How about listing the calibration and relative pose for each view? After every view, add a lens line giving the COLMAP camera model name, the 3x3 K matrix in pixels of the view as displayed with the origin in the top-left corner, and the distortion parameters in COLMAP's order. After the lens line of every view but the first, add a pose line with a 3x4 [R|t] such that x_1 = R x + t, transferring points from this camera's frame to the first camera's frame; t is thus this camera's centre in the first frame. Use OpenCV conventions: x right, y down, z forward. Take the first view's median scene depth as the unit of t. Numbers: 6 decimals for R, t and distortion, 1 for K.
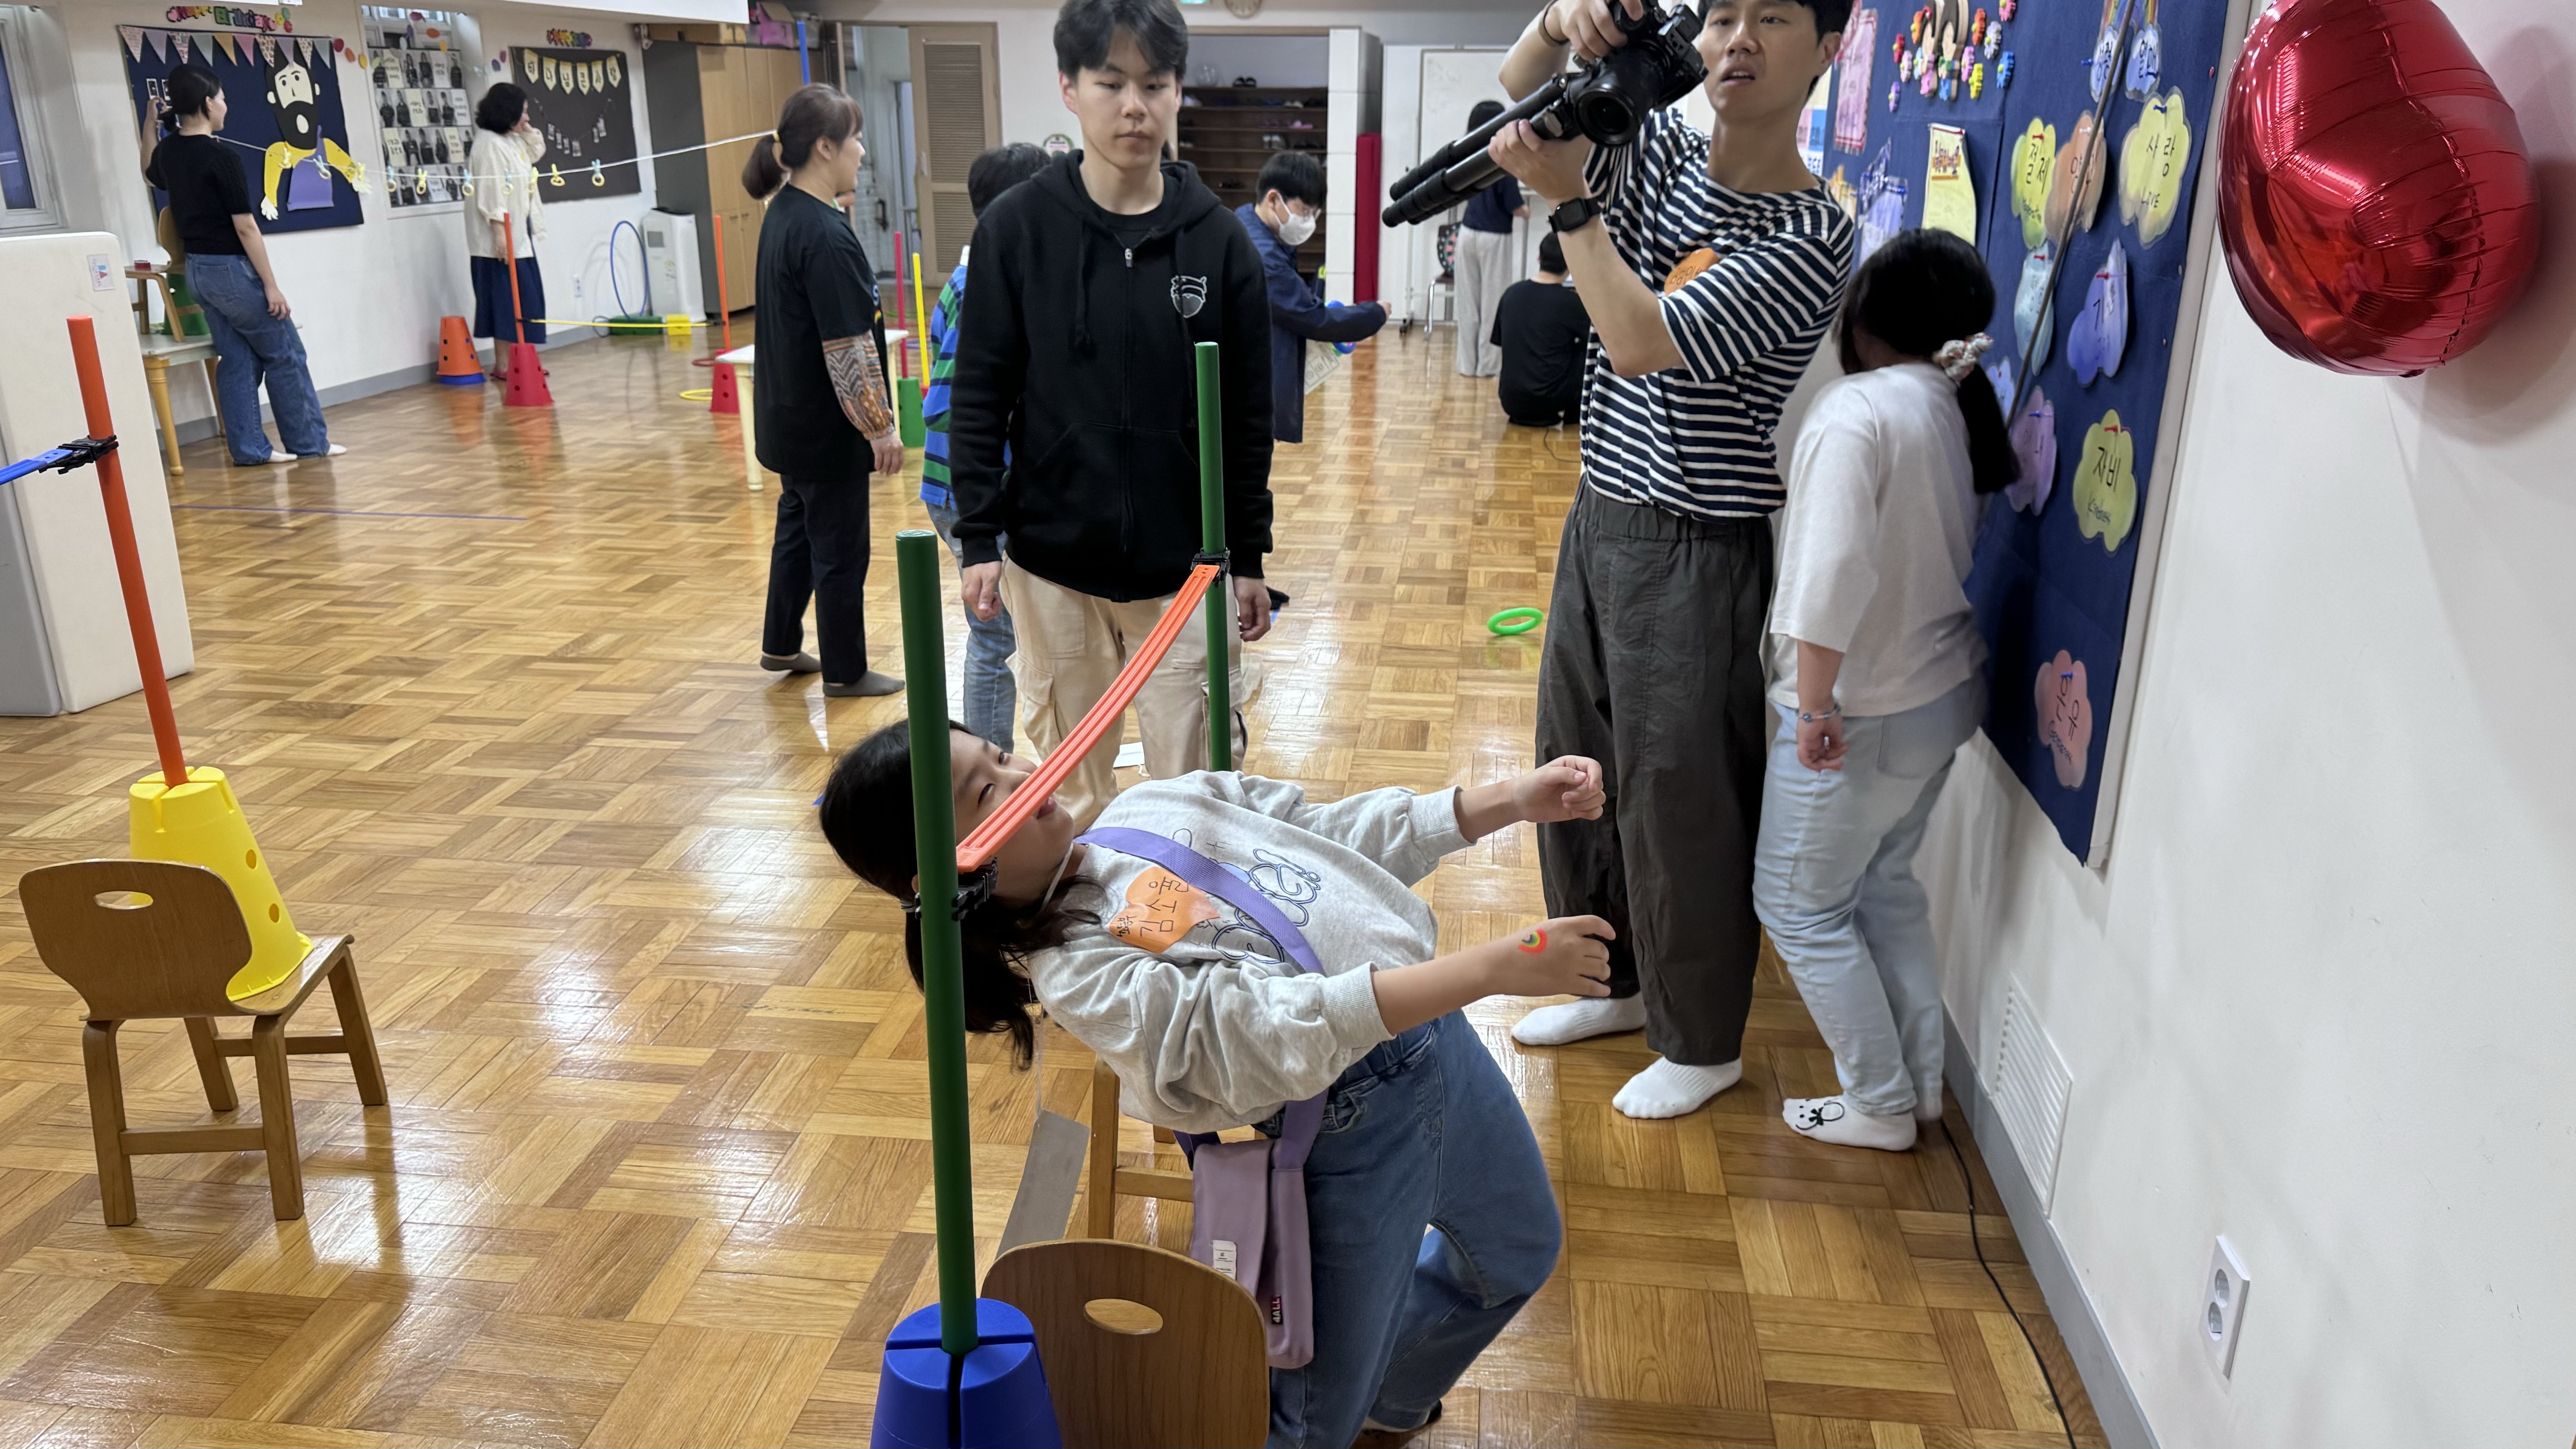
lens RADIAL K [[1806.5, 0, 1348.7], [0, 1806.5, 764.6], [0, 0, 1]] dist [-0.032985, -0.001013]
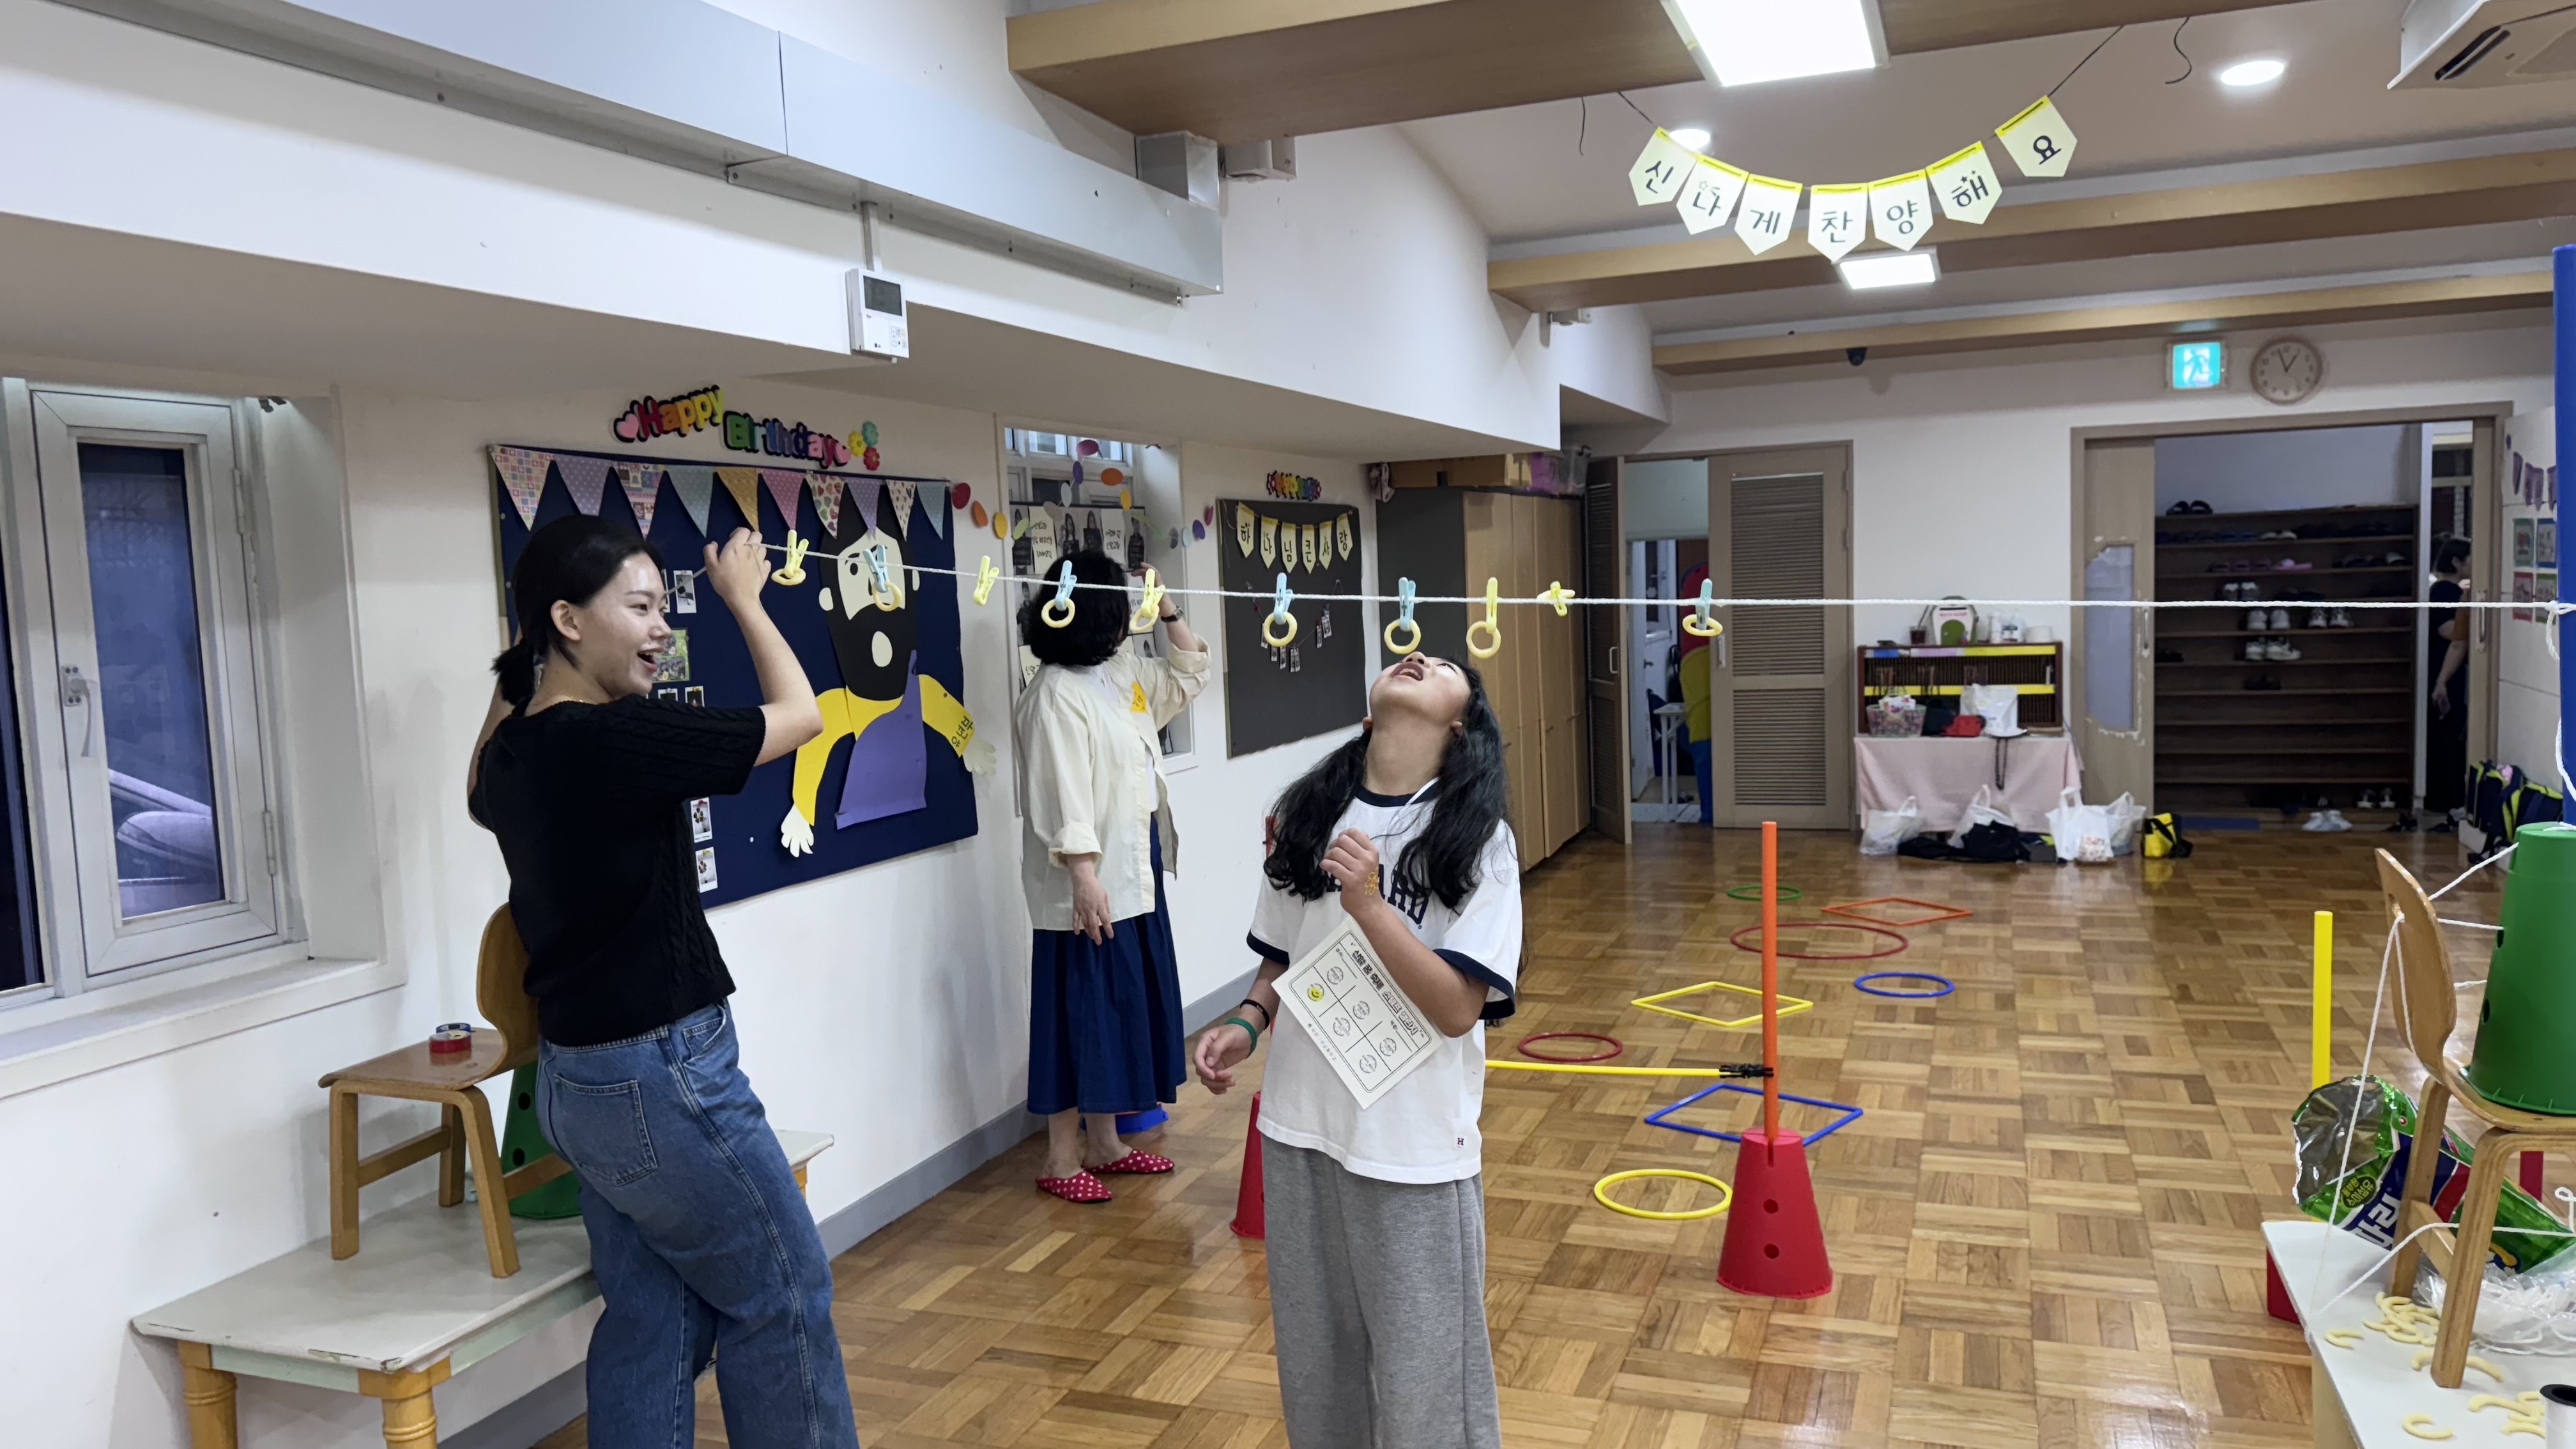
lens RADIAL K [[1787.4, 0, 1288.0], [0, 1787.4, 724.5], [0, 0, 1]] dist [0.002423, -0.002623]
pose [[0.958364, -0.033325, -0.283598, -0.340118], [-0.042591, 0.965375, -0.257367, -0.216826], [0.282356, 0.258730, 0.923761, 0.578380]]
